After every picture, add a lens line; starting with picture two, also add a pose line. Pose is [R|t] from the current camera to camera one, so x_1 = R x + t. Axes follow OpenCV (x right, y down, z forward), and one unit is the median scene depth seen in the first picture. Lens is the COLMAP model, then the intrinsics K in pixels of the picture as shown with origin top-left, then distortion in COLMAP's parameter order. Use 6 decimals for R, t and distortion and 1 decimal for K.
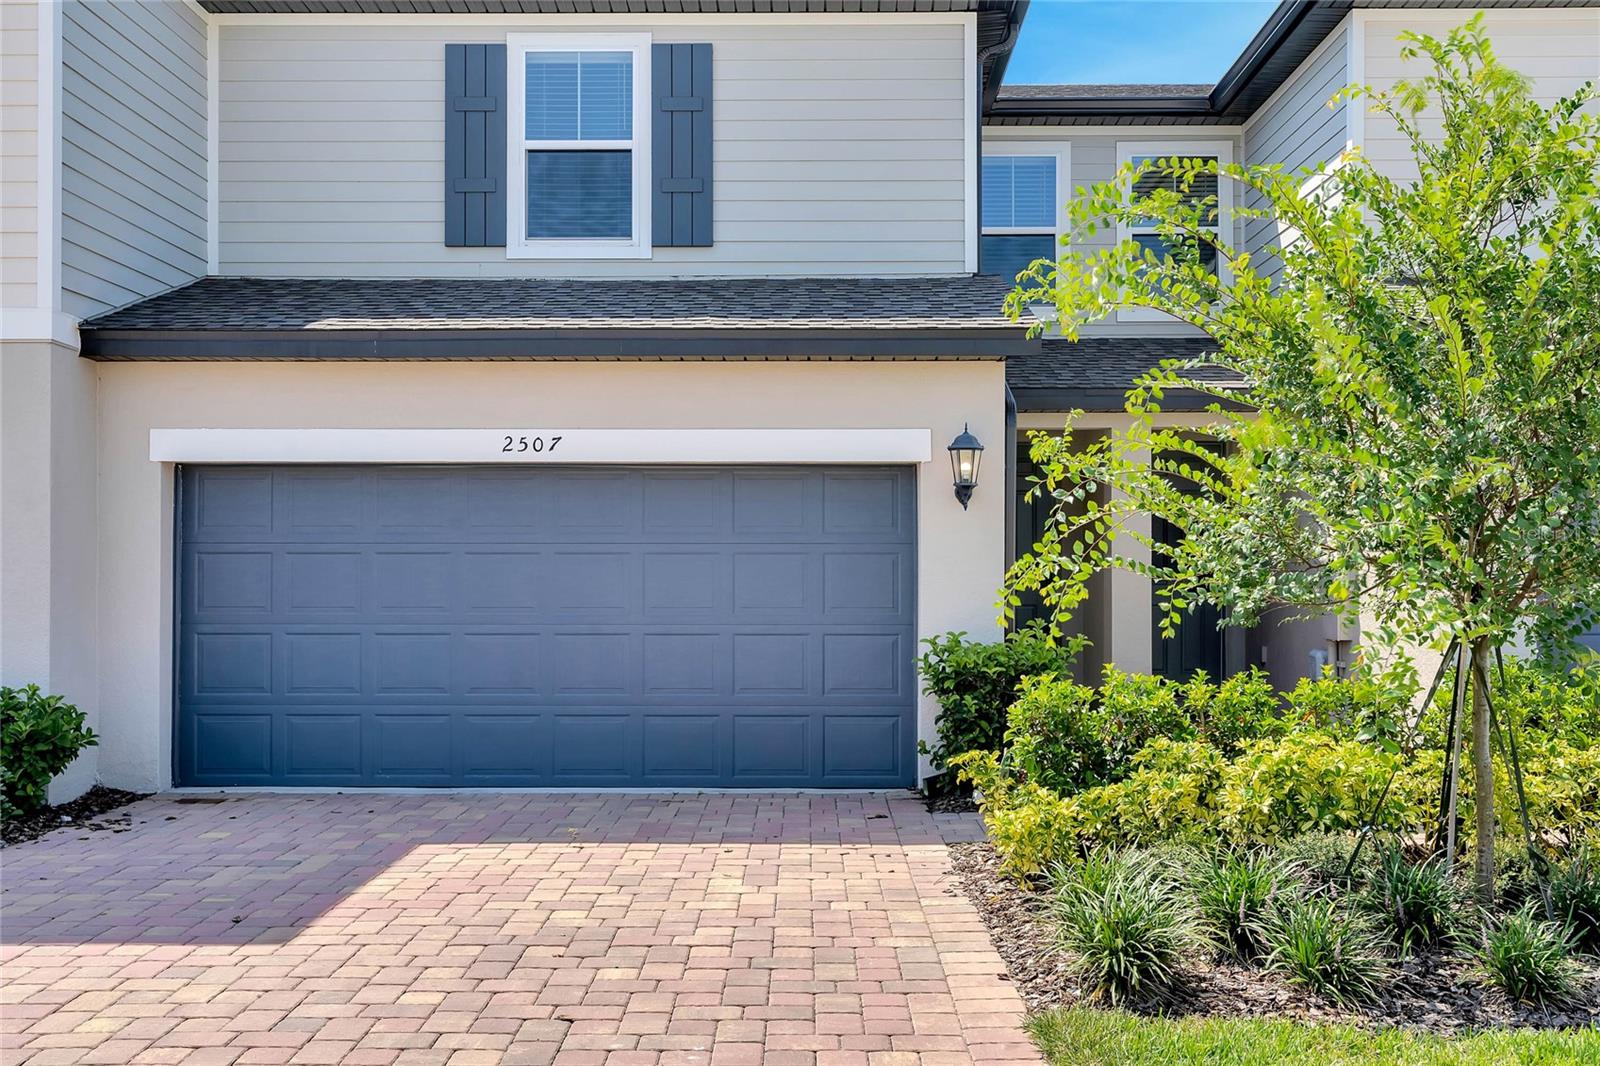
lens RADIAL K [[747.2, 0, 804.2], [0, 747.2, 566.4], [0, 0, 1]] dist [0.001959, -0.000164]
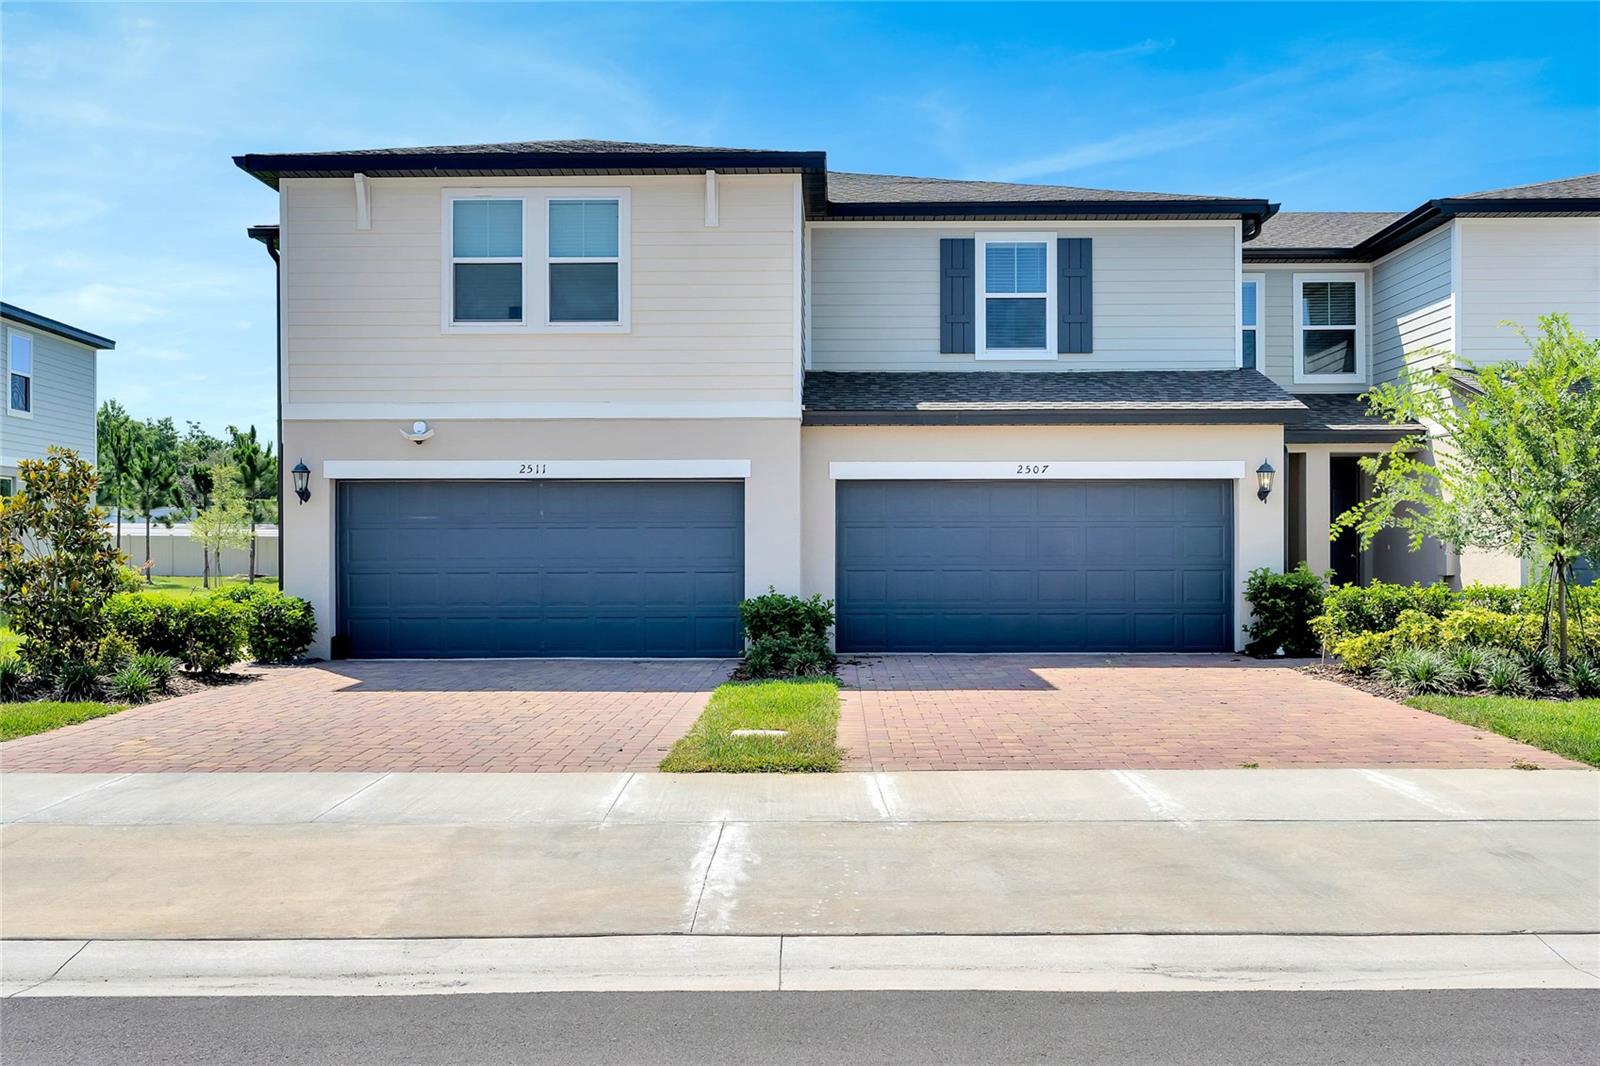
lens RADIAL K [[715.4, 0, 799.6], [0, 715.4, 538.1], [0, 0, 1]] dist [0.002787, 0.000754]
pose [[0.999993, -0.002406, 0.002718, -0.882427], [0.002406, 0.999997, -0.000047, 0.007860], [-0.002718, 0.000054, 0.999996, -0.740993]]
